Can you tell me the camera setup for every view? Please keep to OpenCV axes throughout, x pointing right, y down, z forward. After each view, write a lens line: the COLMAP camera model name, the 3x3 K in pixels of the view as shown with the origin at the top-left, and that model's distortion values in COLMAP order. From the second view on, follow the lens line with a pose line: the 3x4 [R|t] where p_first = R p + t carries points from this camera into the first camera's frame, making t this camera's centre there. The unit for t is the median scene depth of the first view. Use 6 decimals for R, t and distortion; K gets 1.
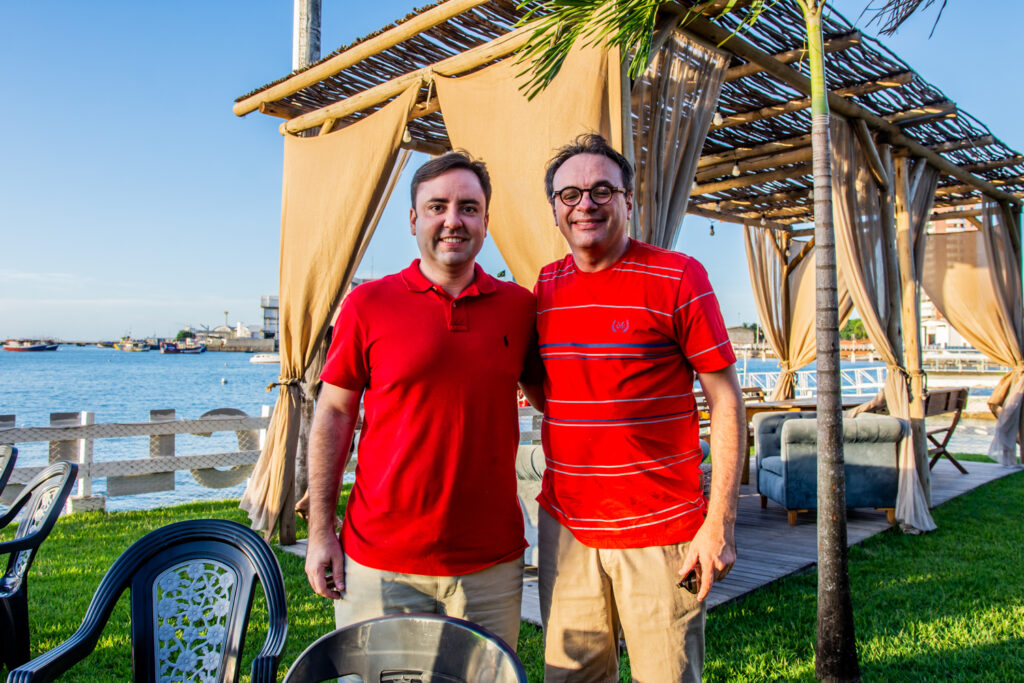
lens RADIAL K [[813.7, 0, 503.9], [0, 813.7, 337.9], [0, 0, 1]] dist [-0.042141, -0.000703]
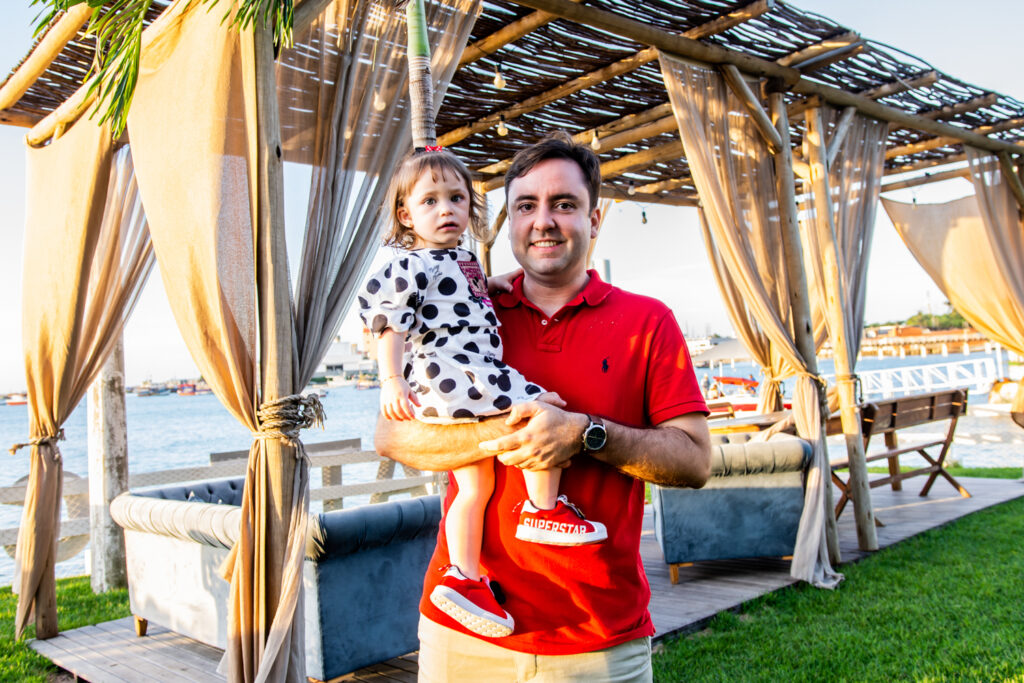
lens RADIAL K [[914.1, 0, 510.7], [0, 914.1, 333.1], [0, 0, 1]] dist [-0.043919, 0.023972]
pose [[0.995432, -0.069302, -0.065676, 0.192259], [0.067683, 0.997353, -0.026555, 0.000709], [0.067342, 0.021989, 0.997488, 0.069956]]
